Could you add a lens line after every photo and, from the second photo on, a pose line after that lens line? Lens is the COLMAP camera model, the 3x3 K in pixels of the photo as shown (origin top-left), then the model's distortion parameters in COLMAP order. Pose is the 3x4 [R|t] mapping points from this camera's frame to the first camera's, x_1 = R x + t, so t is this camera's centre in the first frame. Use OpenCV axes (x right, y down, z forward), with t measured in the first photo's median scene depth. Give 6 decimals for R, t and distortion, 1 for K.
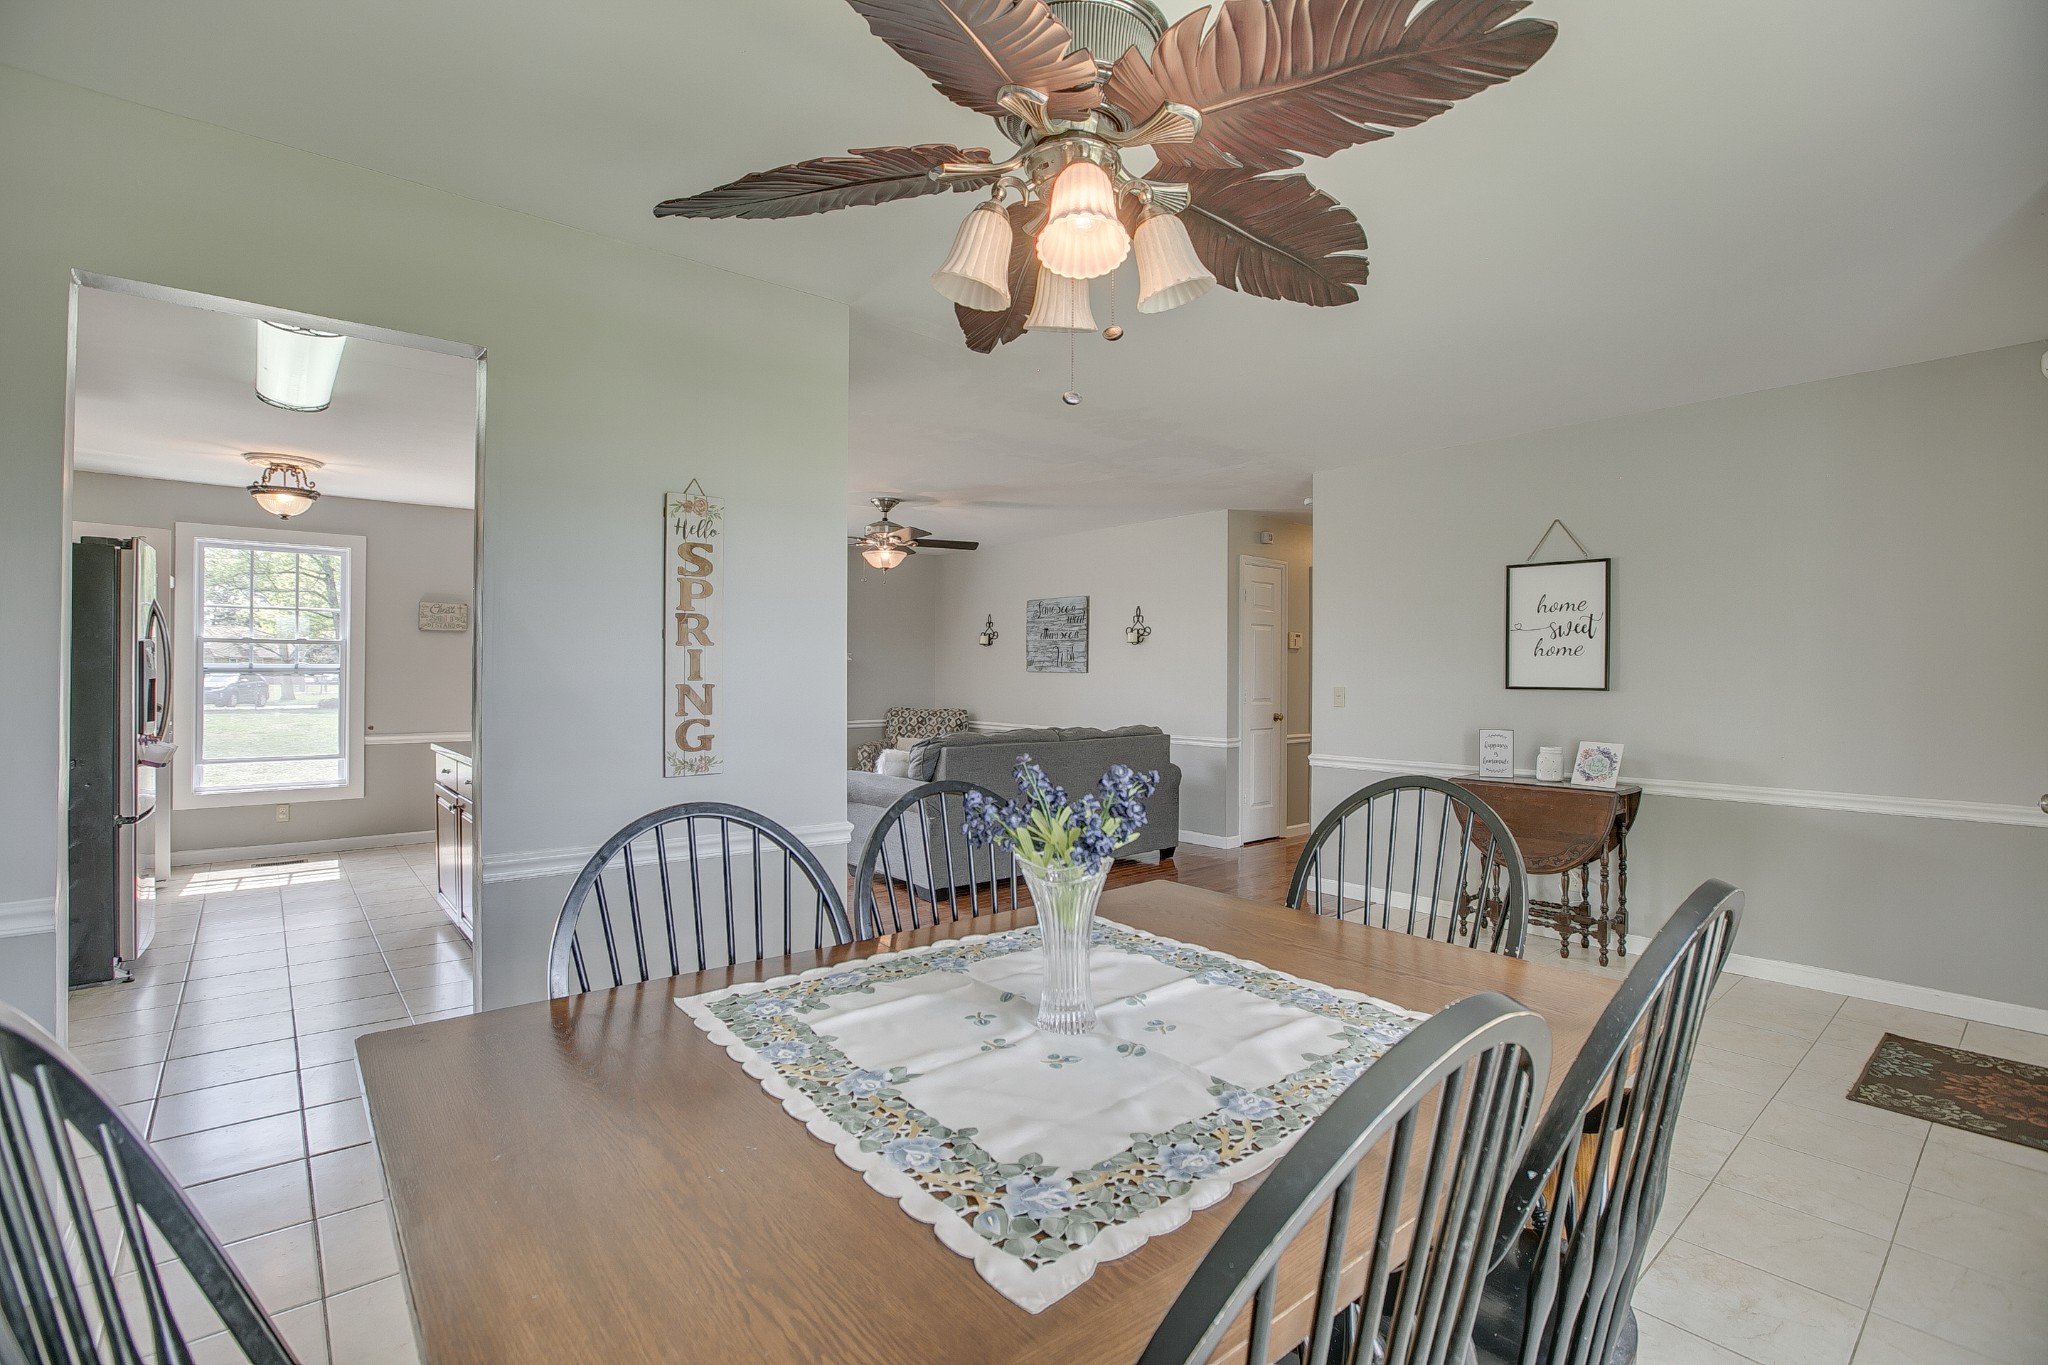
lens RADIAL K [[935.8, 0, 1018.4], [0, 935.8, 672.0], [0, 0, 1]] dist [-0.052042, 0.018399]
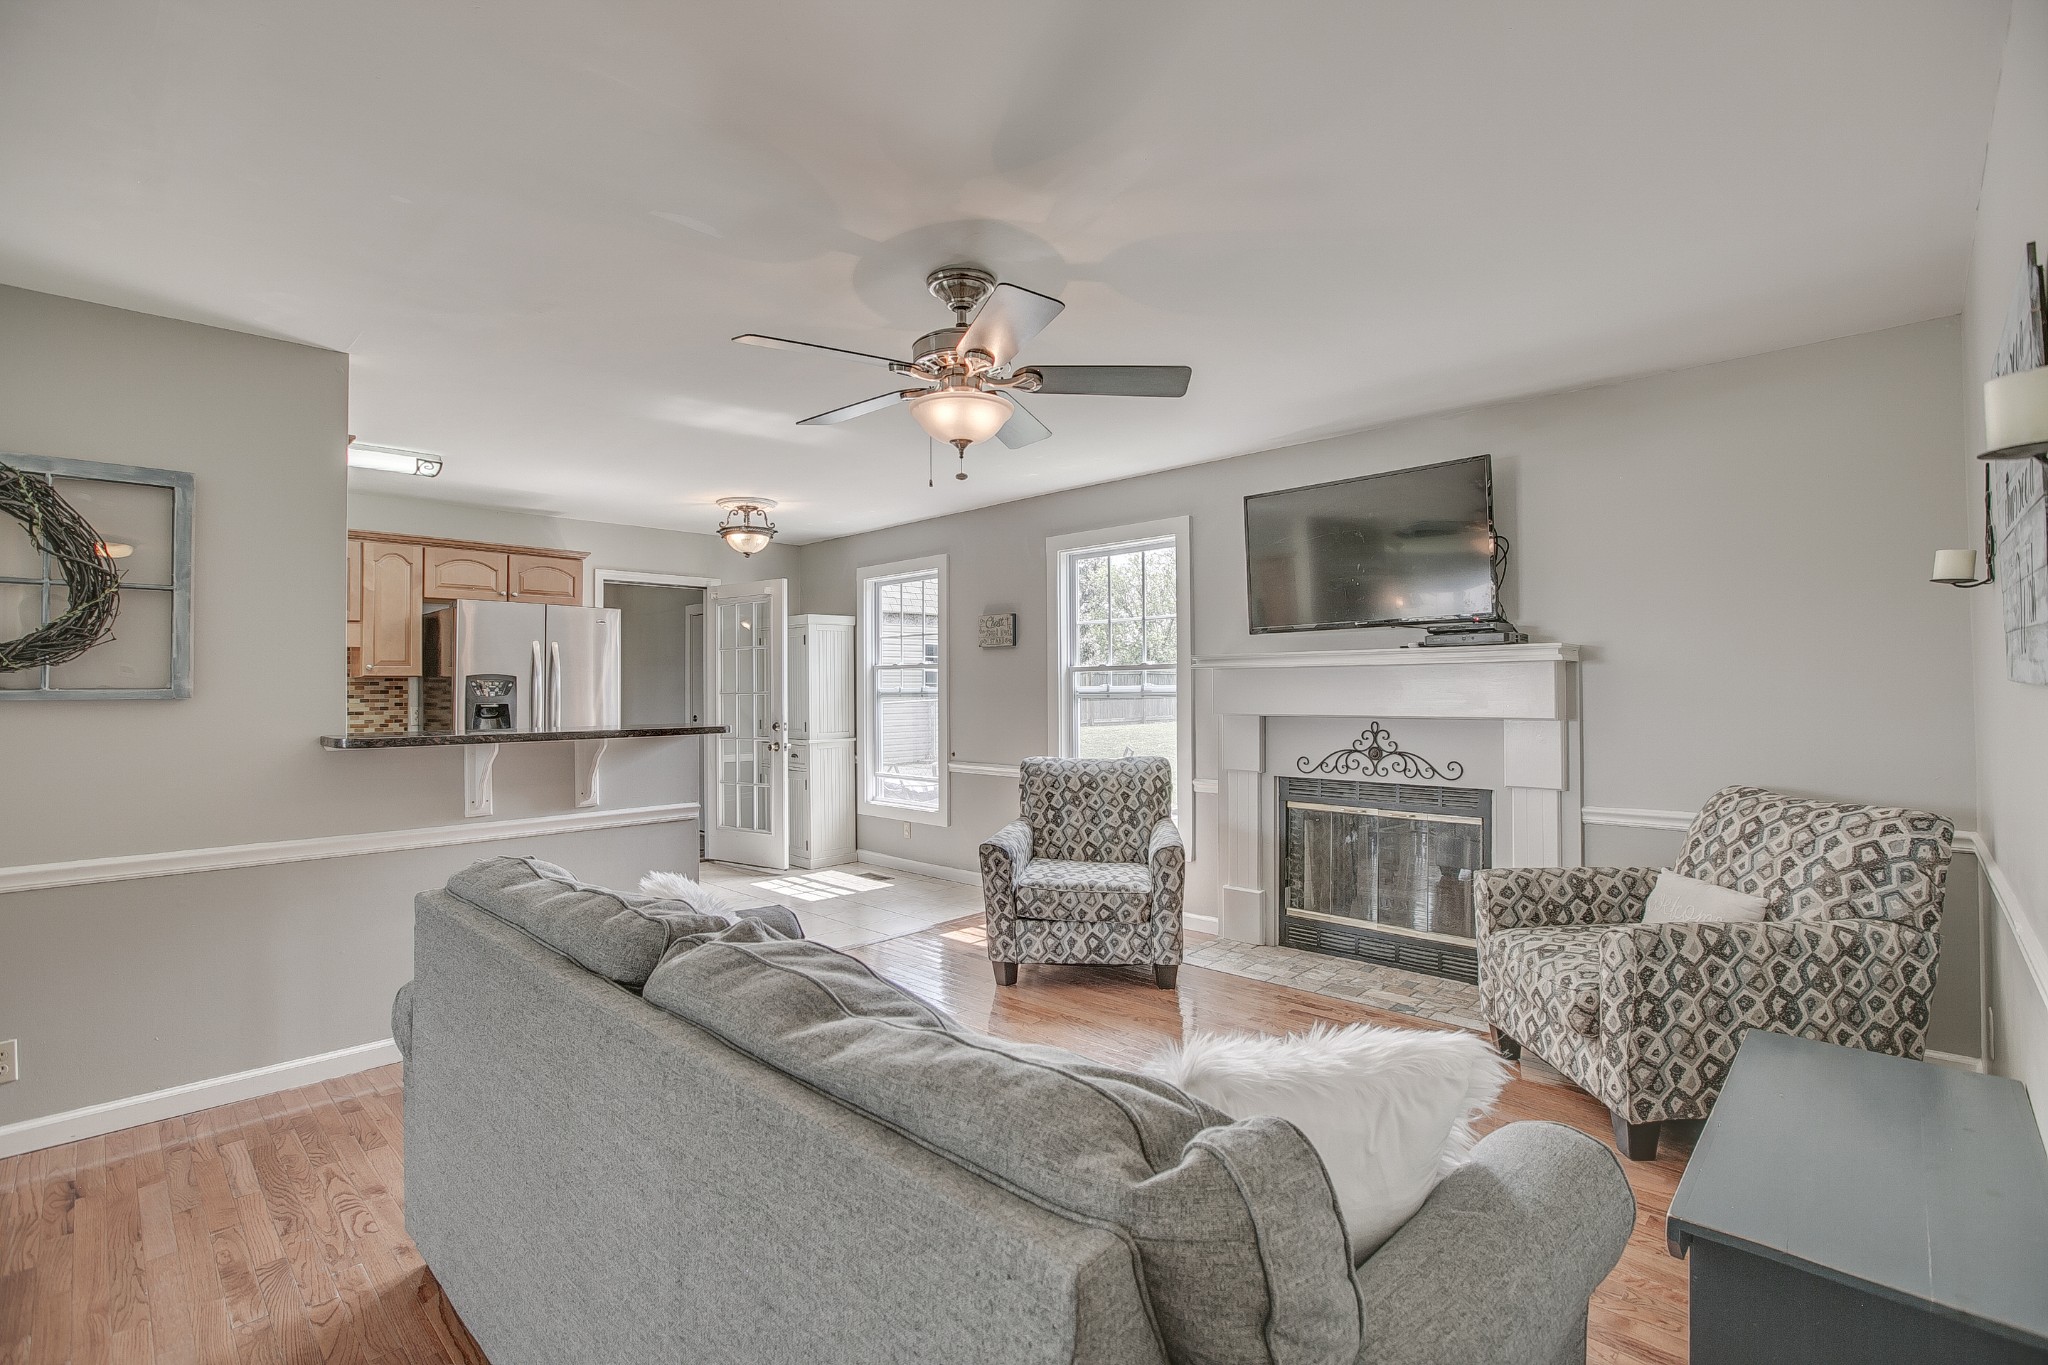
lens RADIAL K [[935.8, 0, 1018.4], [0, 935.8, 672.0], [0, 0, 1]] dist [-0.052042, 0.018399]
pose [[0.094539, -0.025757, -0.995188, 0.295213], [0.008681, 0.999649, -0.025048, 0.001210], [0.995483, -0.006271, 0.094729, 1.078891]]
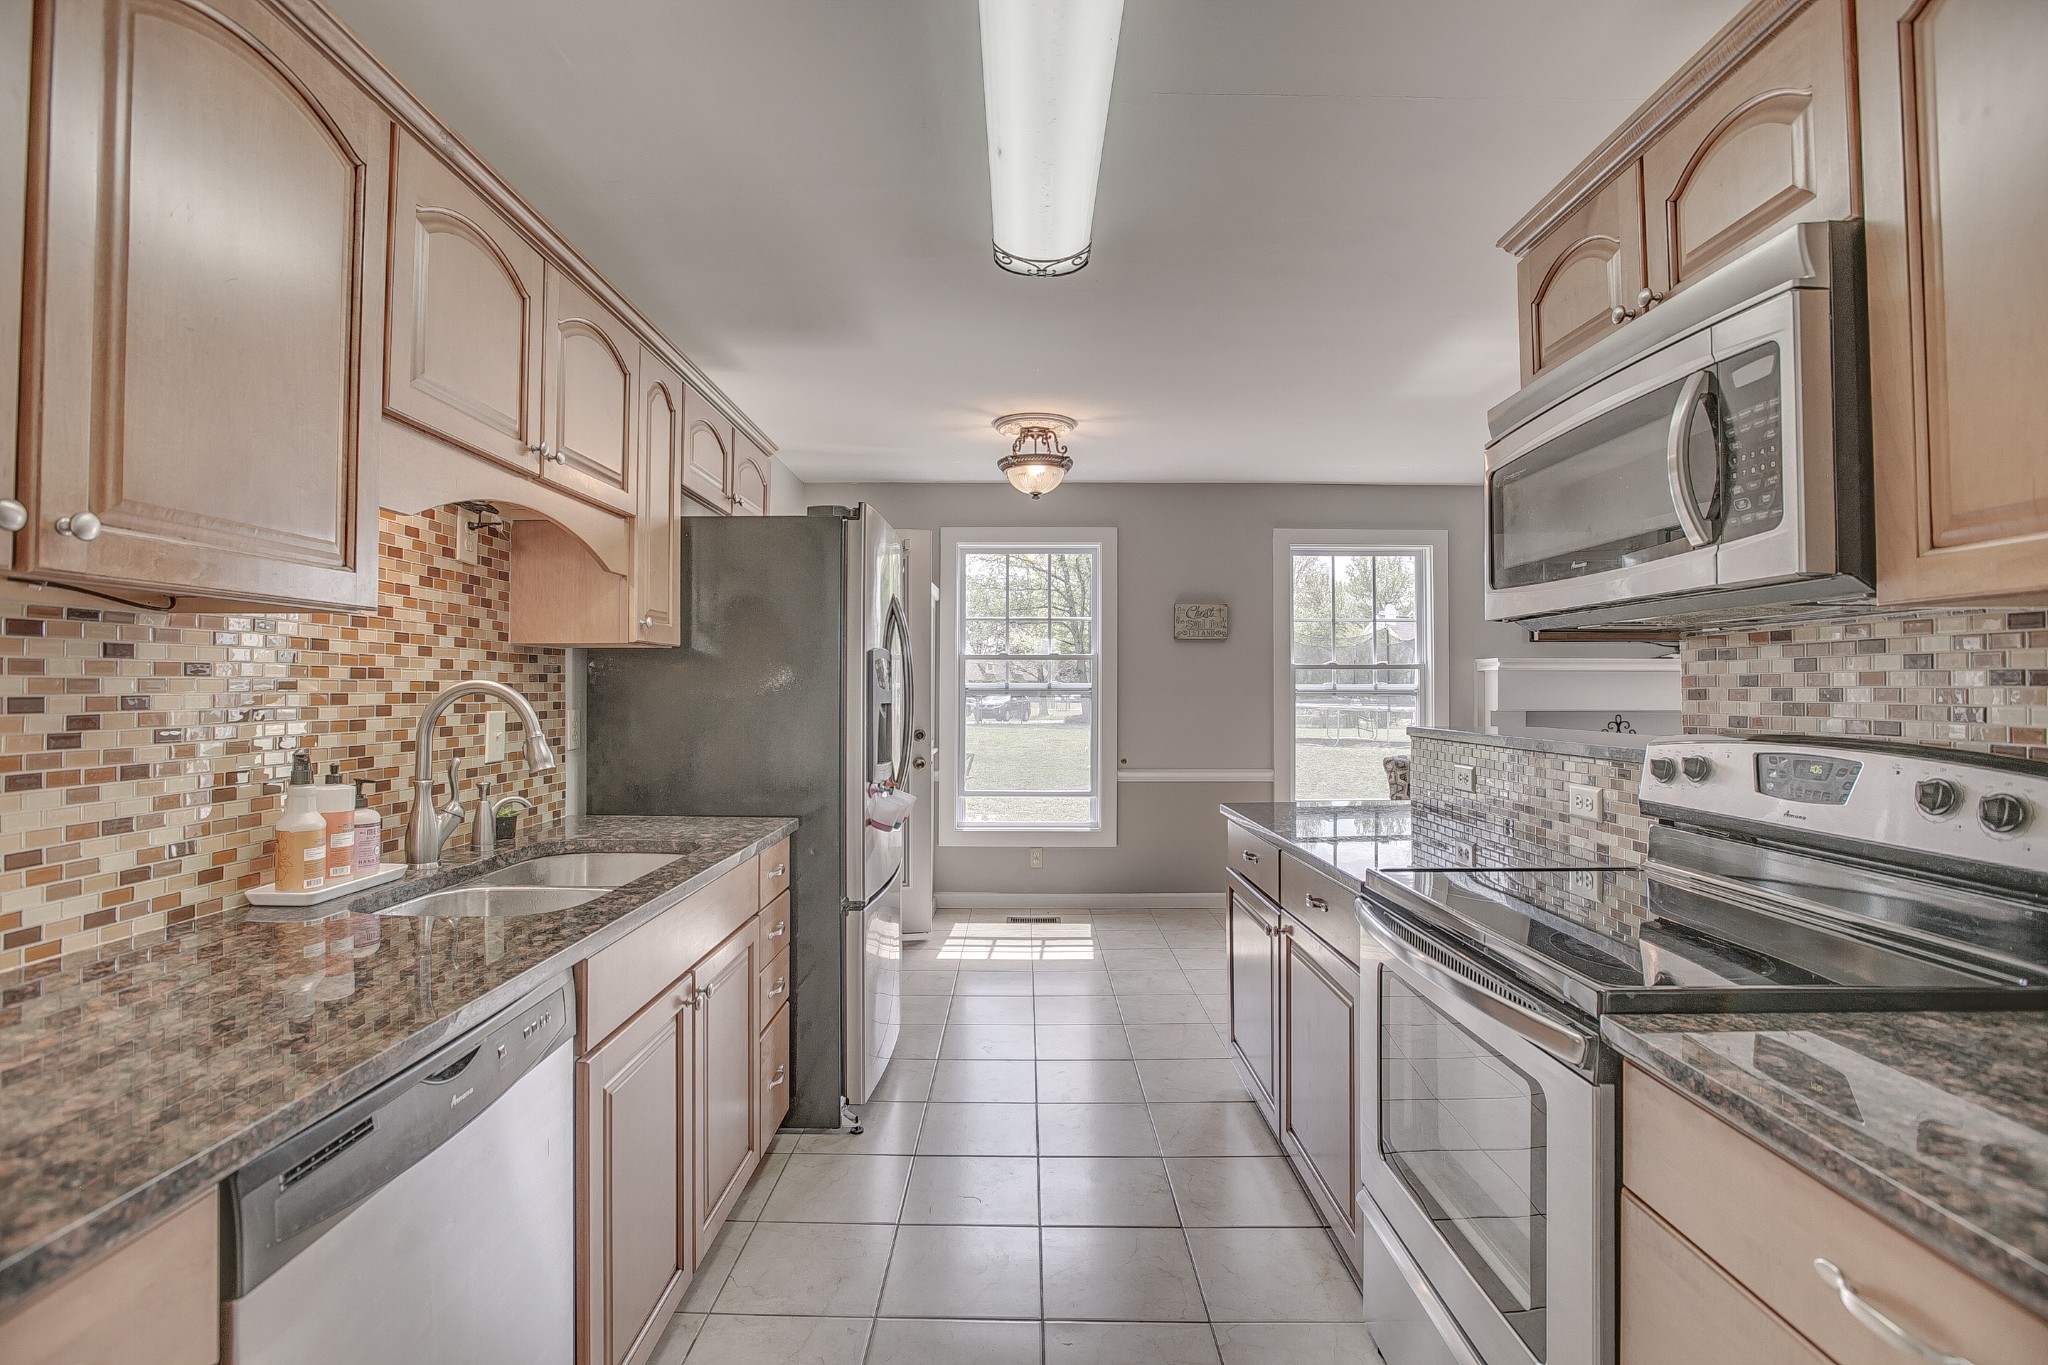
lens RADIAL K [[935.8, 0, 1018.4], [0, 935.8, 672.0], [0, 0, 1]] dist [-0.052042, 0.018399]
pose [[0.763530, -0.016297, -0.645567, -0.264916], [0.002792, 0.999755, -0.021936, -0.000140], [0.645766, 0.014947, 0.763389, 0.333541]]
